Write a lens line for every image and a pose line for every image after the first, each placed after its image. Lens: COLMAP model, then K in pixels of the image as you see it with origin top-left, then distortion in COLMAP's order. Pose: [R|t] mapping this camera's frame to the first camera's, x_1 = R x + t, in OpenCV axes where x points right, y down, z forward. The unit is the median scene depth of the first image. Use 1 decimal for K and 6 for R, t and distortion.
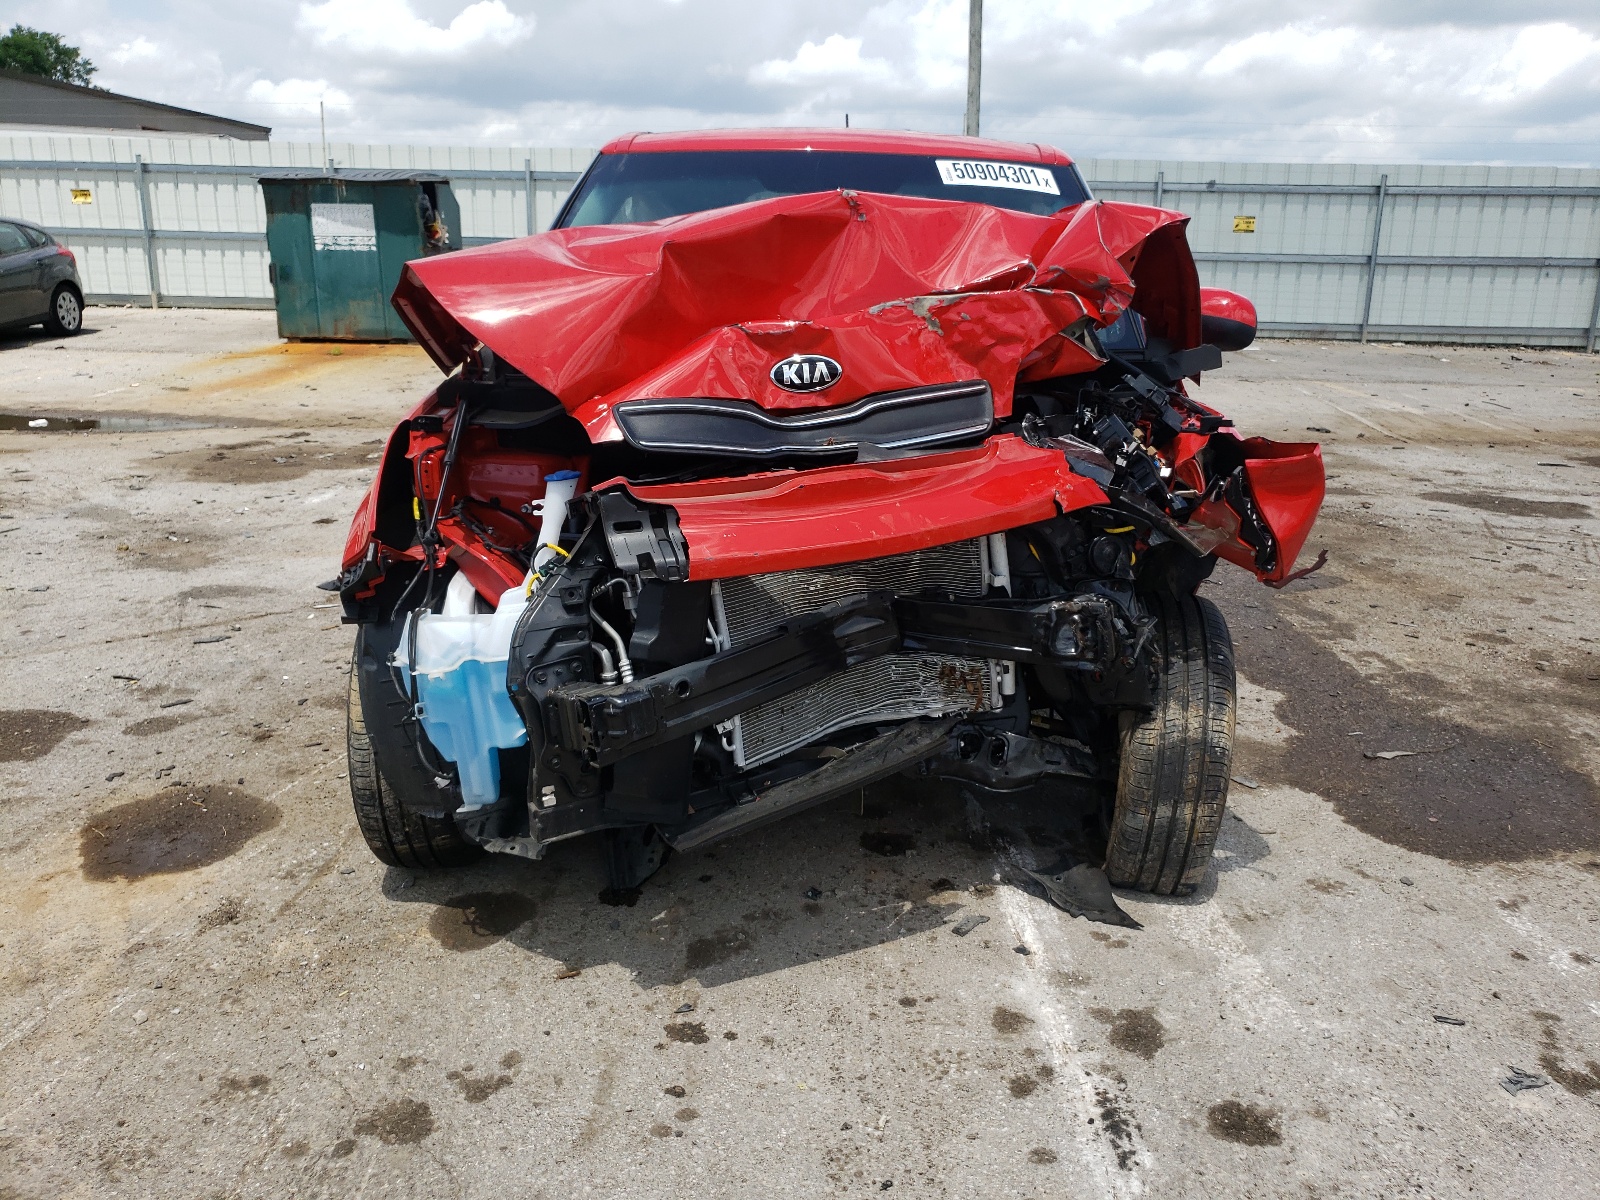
lens RADIAL K [[1246.1, 0, 807.6], [0, 1246.1, 576.6], [0, 0, 1]] dist [0.017499, 0.003784]
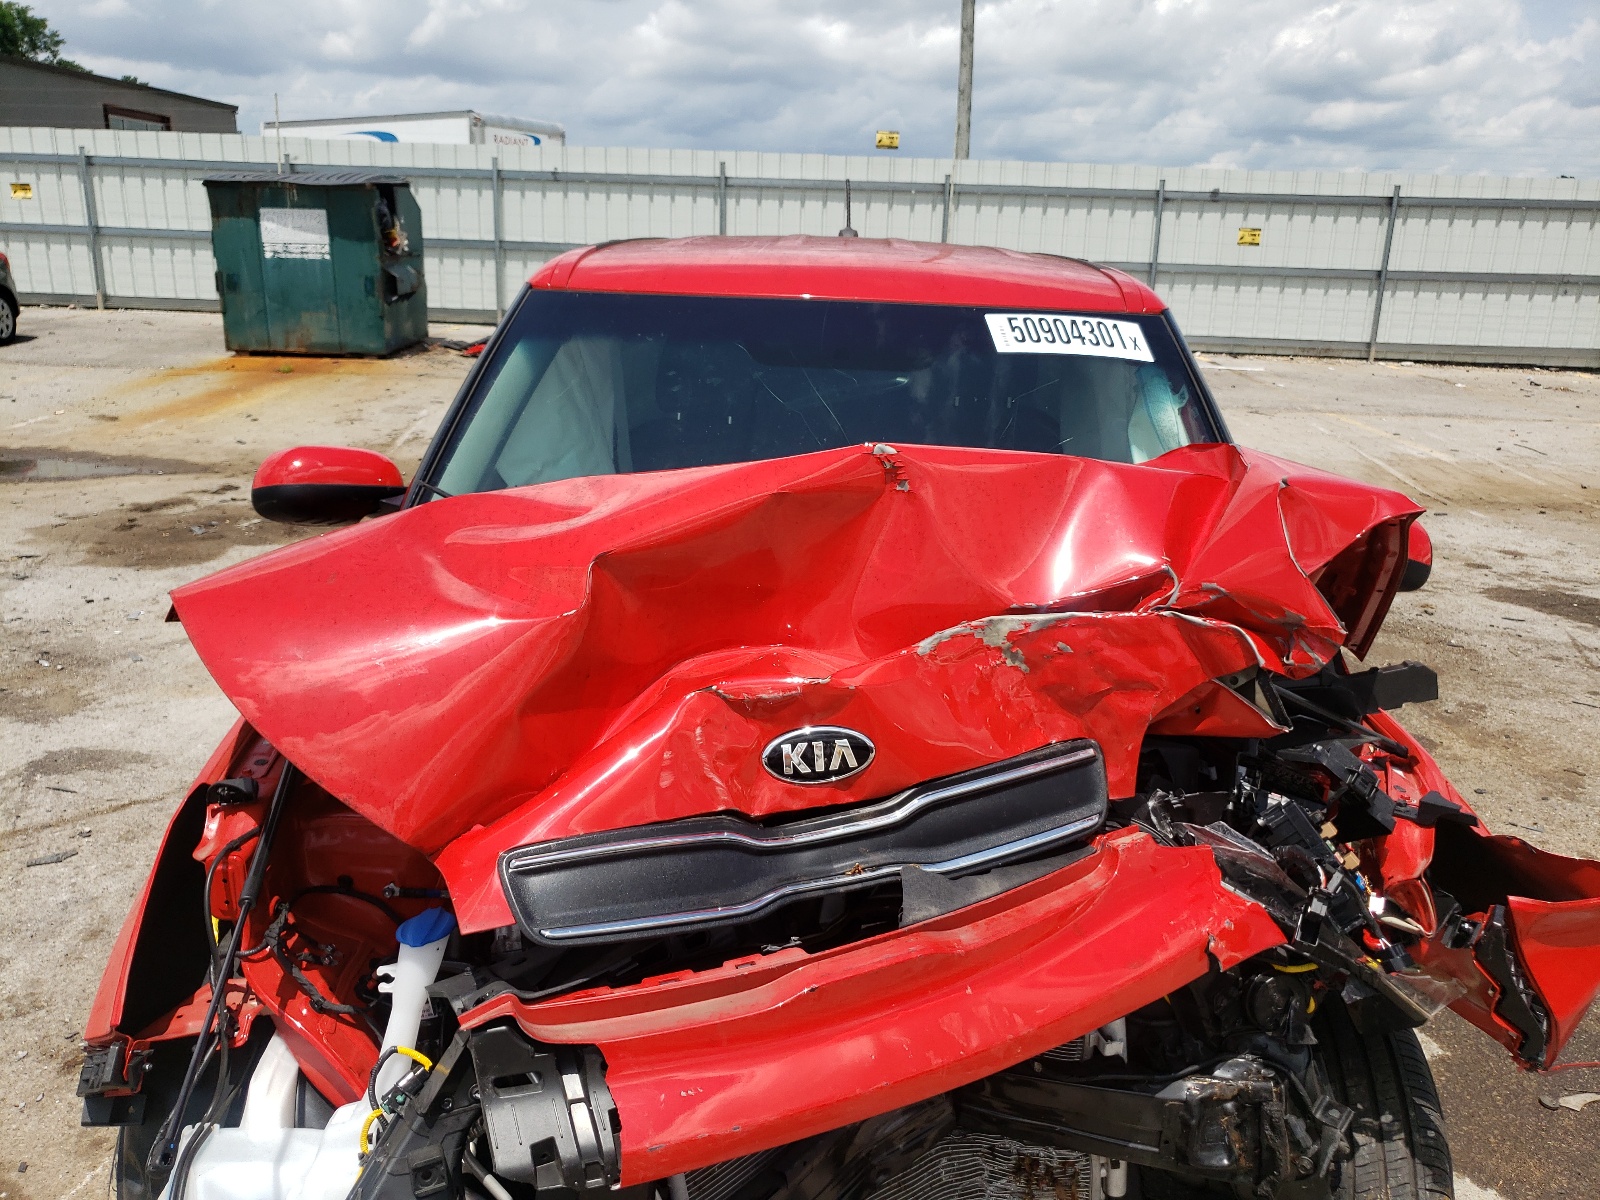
lens RADIAL K [[1264.7, 0, 796.8], [0, 1264.7, 598.2], [0, 0, 1]] dist [0.025050, -0.001806]
pose [[0.999920, 0.008220, 0.009609, -0.007310], [-0.008405, 0.999779, 0.019291, -0.096052], [-0.009448, -0.019370, 0.999768, 0.135926]]
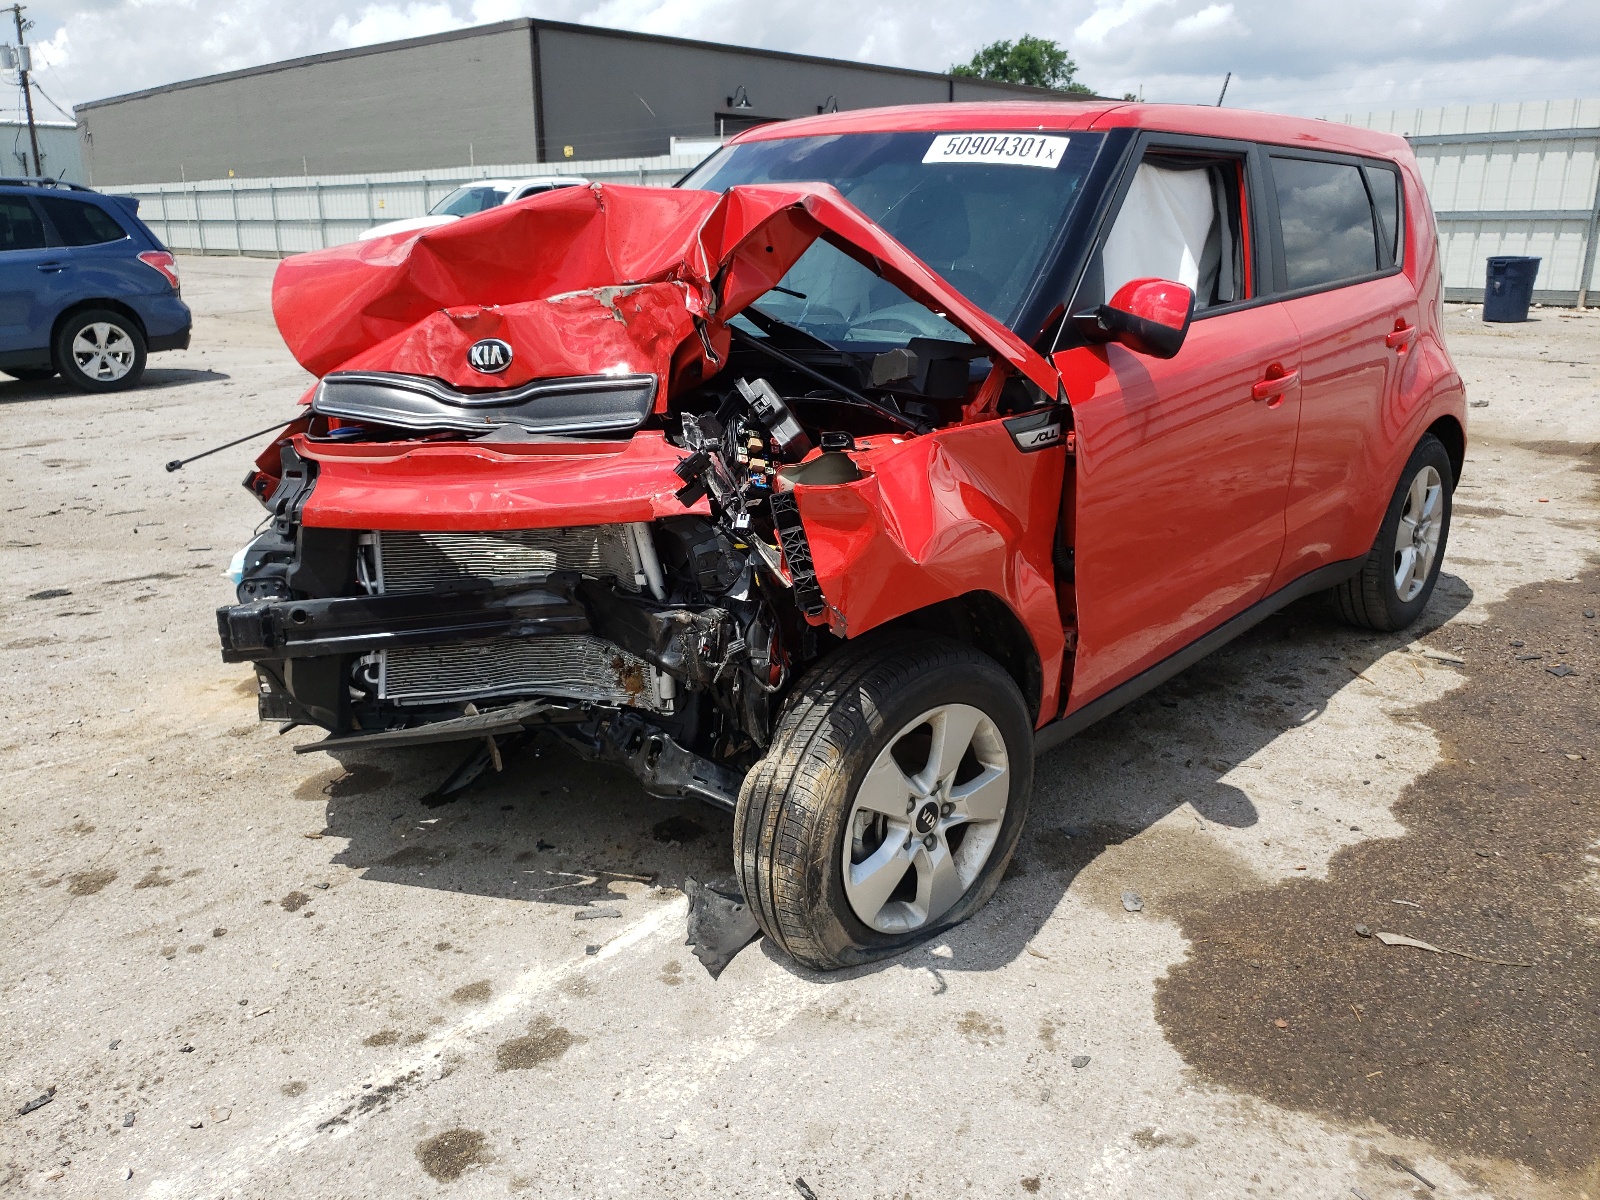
lens RADIAL K [[1232.5, 0, 800.0], [0, 1232.5, 579.6], [0, 0, 1]] dist [-0.006346, 0.051511]
pose [[0.764720, 0.156297, -0.625119, 0.338935], [-0.145866, 0.986942, 0.068322, -0.031914], [0.627635, 0.038937, 0.777533, 0.130232]]
